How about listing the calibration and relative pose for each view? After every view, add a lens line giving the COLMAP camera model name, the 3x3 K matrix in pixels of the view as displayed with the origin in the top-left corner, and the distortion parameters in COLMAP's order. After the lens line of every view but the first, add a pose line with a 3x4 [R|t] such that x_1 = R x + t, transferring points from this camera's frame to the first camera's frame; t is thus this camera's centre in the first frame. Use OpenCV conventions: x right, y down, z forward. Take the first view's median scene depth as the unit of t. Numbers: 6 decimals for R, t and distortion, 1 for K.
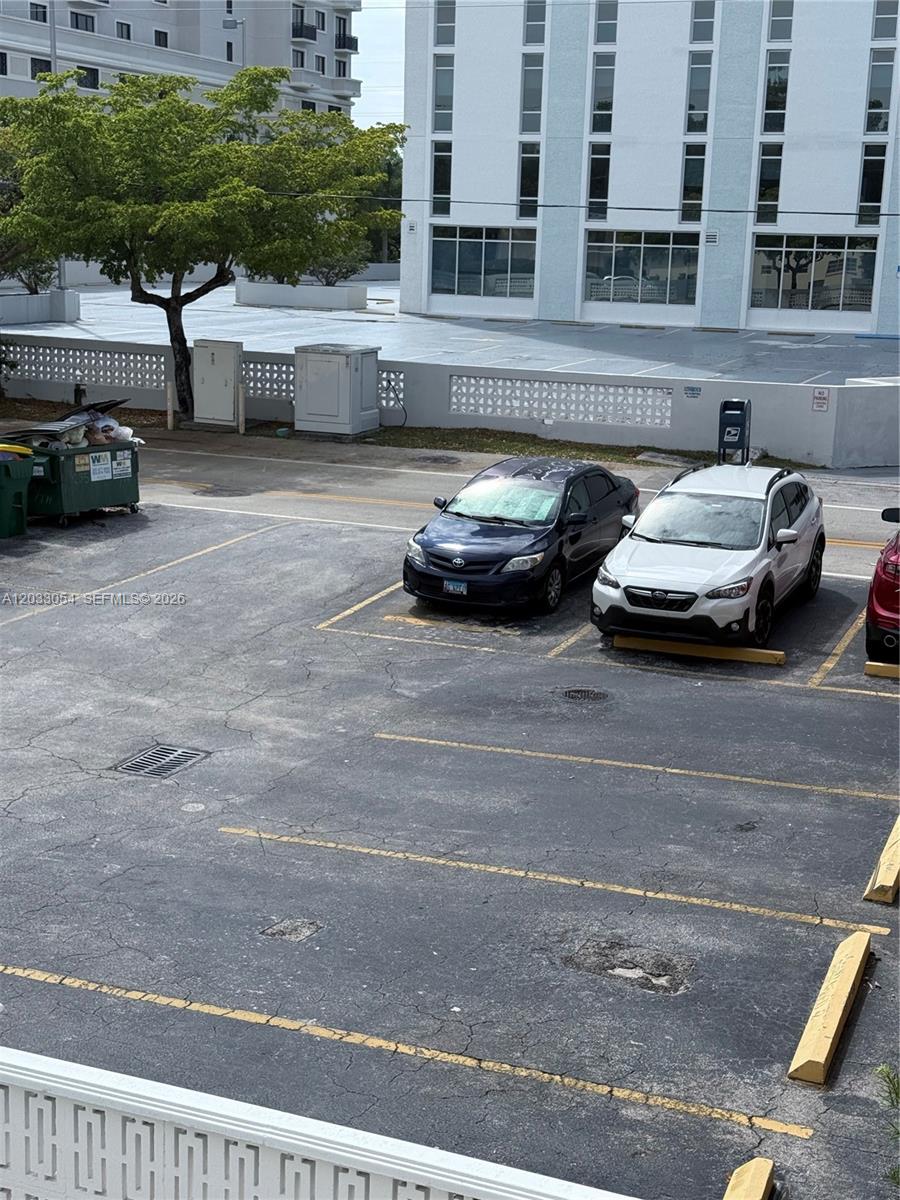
lens RADIAL K [[1680.8, 0, 451.1], [0, 1680.8, 603.6], [0, 0, 1]] dist [0.107781, 0.000000]
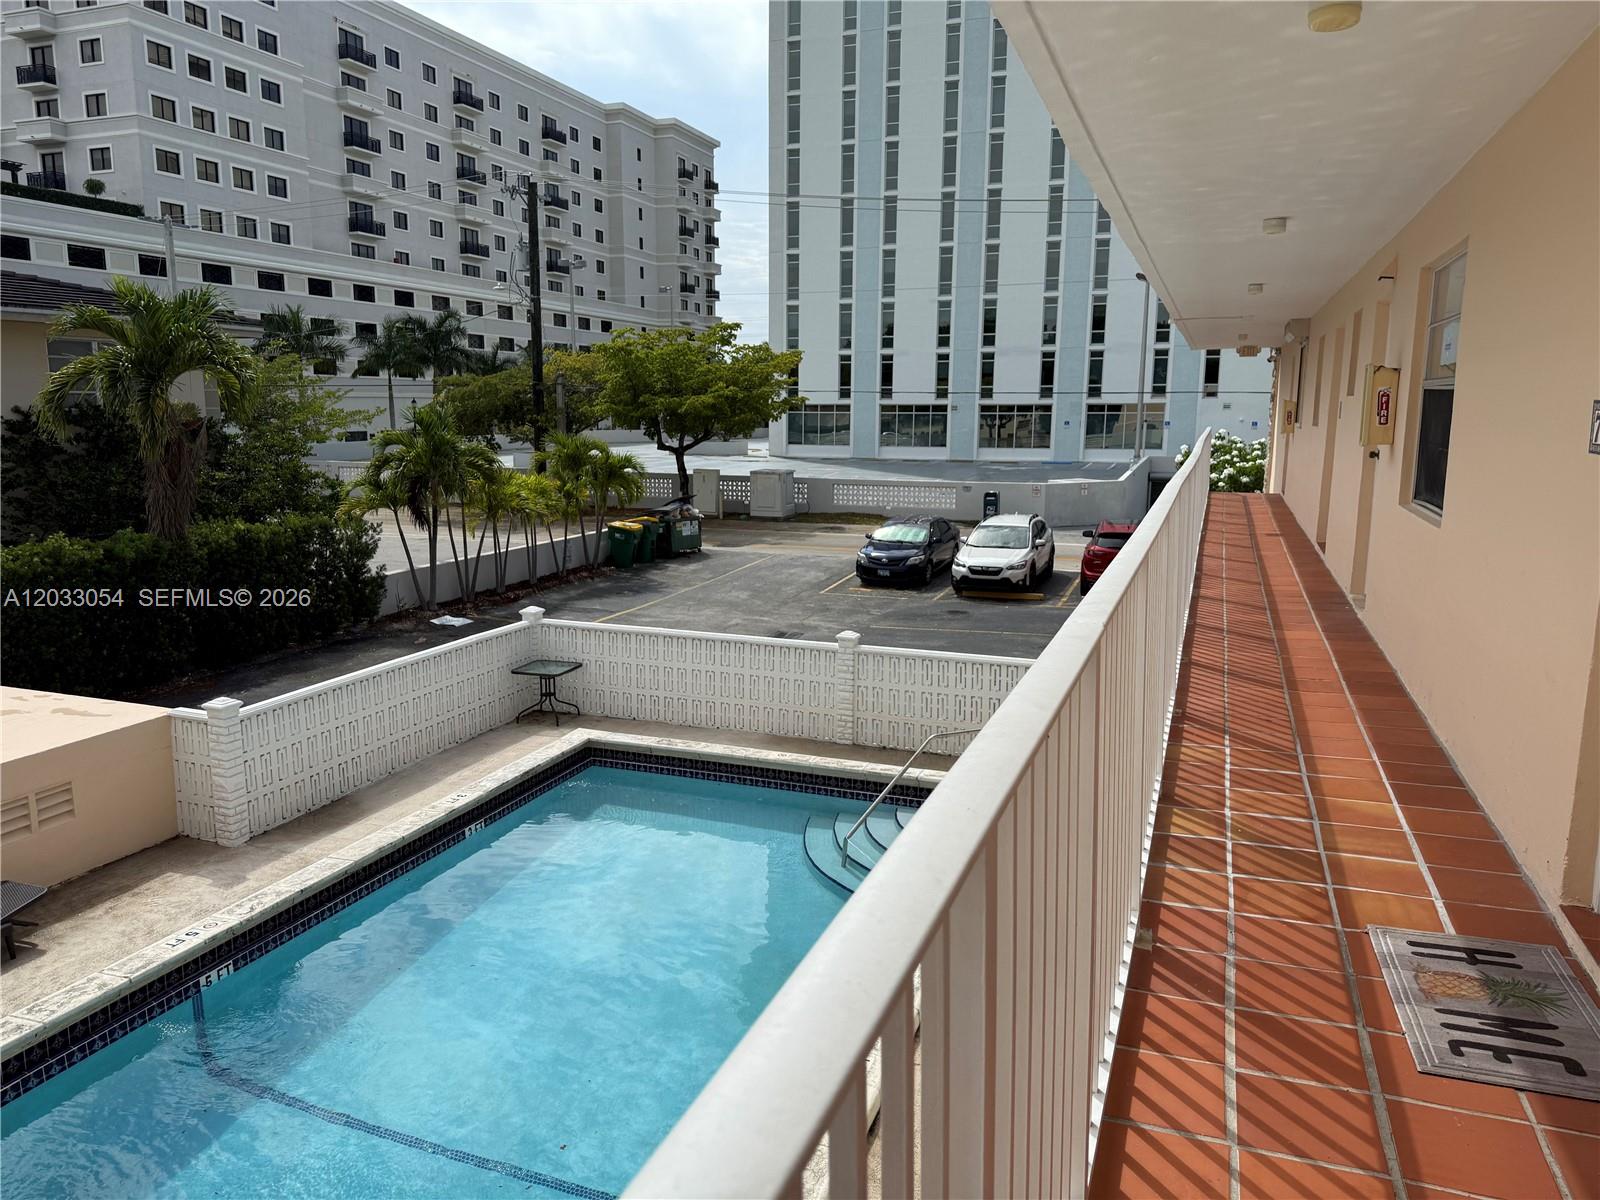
lens RADIAL K [[1104.7, 0, 797.0], [0, 1104.7, 593.0], [0, 0, 1]] dist [0.123275, 0.000589]
pose [[0.999290, -0.028775, 0.024340, -0.041382], [0.029989, 0.998244, -0.051083, 0.024476], [-0.022828, 0.051776, 0.998398, -0.112602]]
